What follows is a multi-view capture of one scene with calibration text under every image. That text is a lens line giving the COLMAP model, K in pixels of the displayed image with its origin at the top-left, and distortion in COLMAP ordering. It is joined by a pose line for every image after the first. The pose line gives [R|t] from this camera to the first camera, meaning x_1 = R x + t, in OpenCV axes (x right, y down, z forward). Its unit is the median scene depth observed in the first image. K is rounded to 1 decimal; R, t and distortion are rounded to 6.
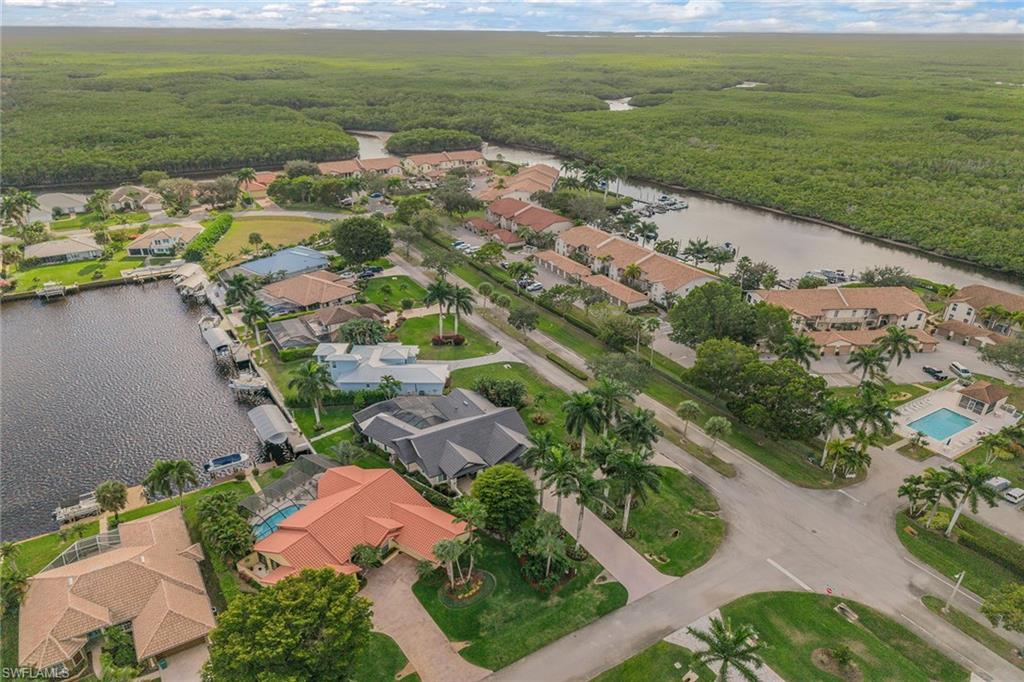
lens RADIAL K [[695.3, 0, 512.0], [0, 695.3, 341.0], [0, 0, 1]] dist [0.001456, 0.001452]
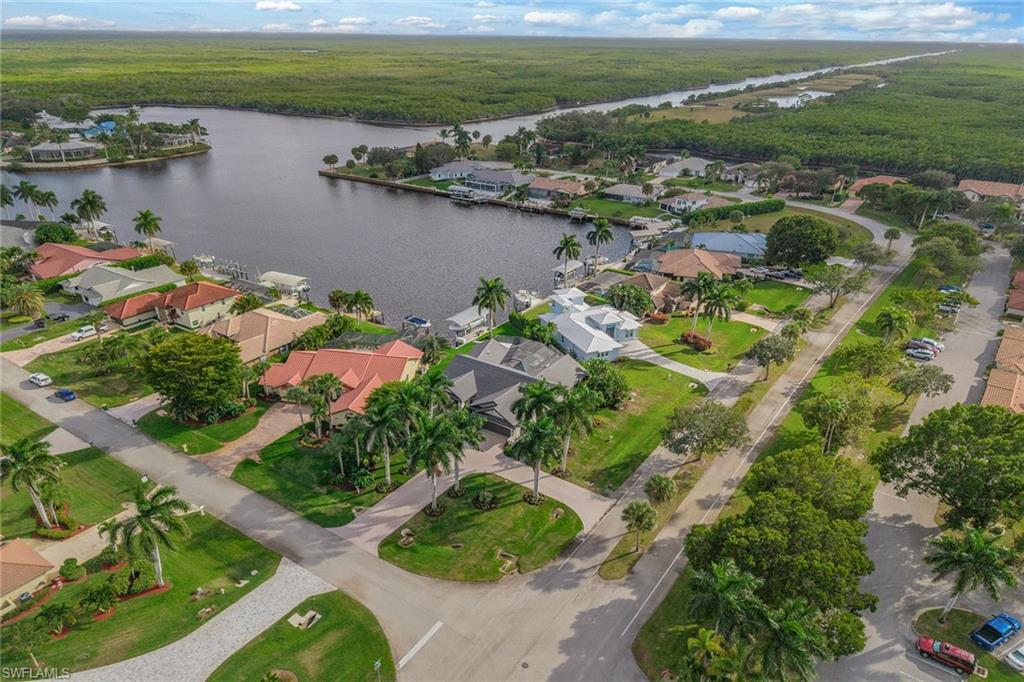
lens RADIAL K [[695.3, 0, 512.0], [0, 695.3, 341.0], [0, 0, 1]] dist [0.001456, 0.001452]
pose [[0.402539, 0.366407, -0.838873, 0.645820], [-0.377228, 0.901367, 0.212688, -0.117807], [0.834063, 0.230832, 0.501054, 0.408689]]
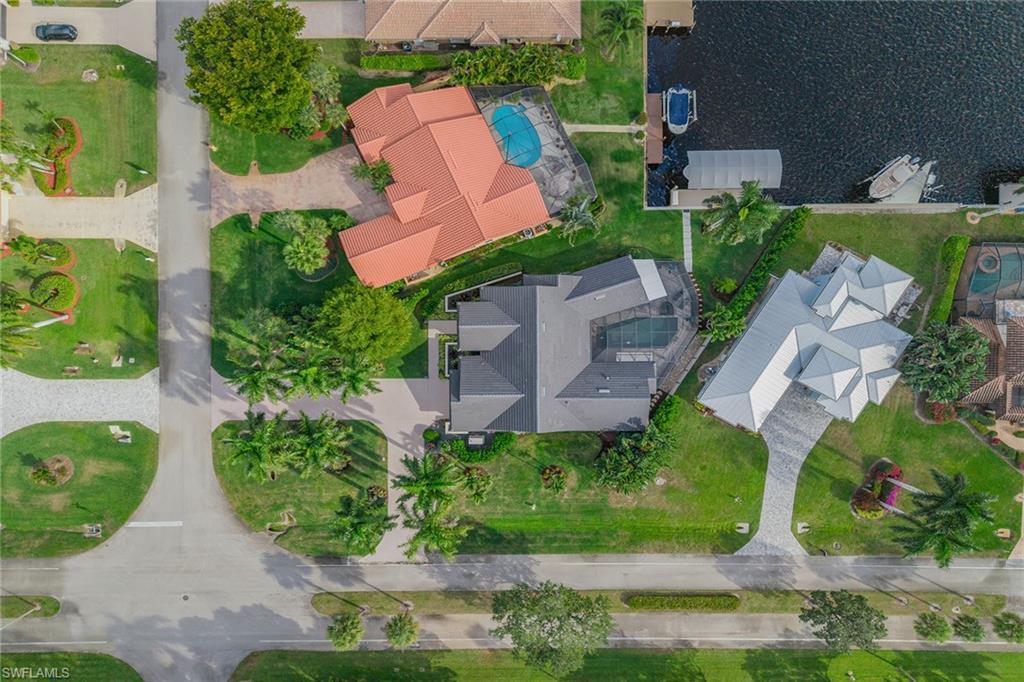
lens RADIAL K [[685.1, 0, 512.0], [0, 685.1, 341.0], [0, 0, 1]] dist [0.005514, 0.000813]
pose [[-0.574338, 0.818335, -0.021536, -0.069778], [-0.370745, -0.236568, 0.898100, -0.466957], [0.729852, 0.523797, 0.439264, 0.531790]]
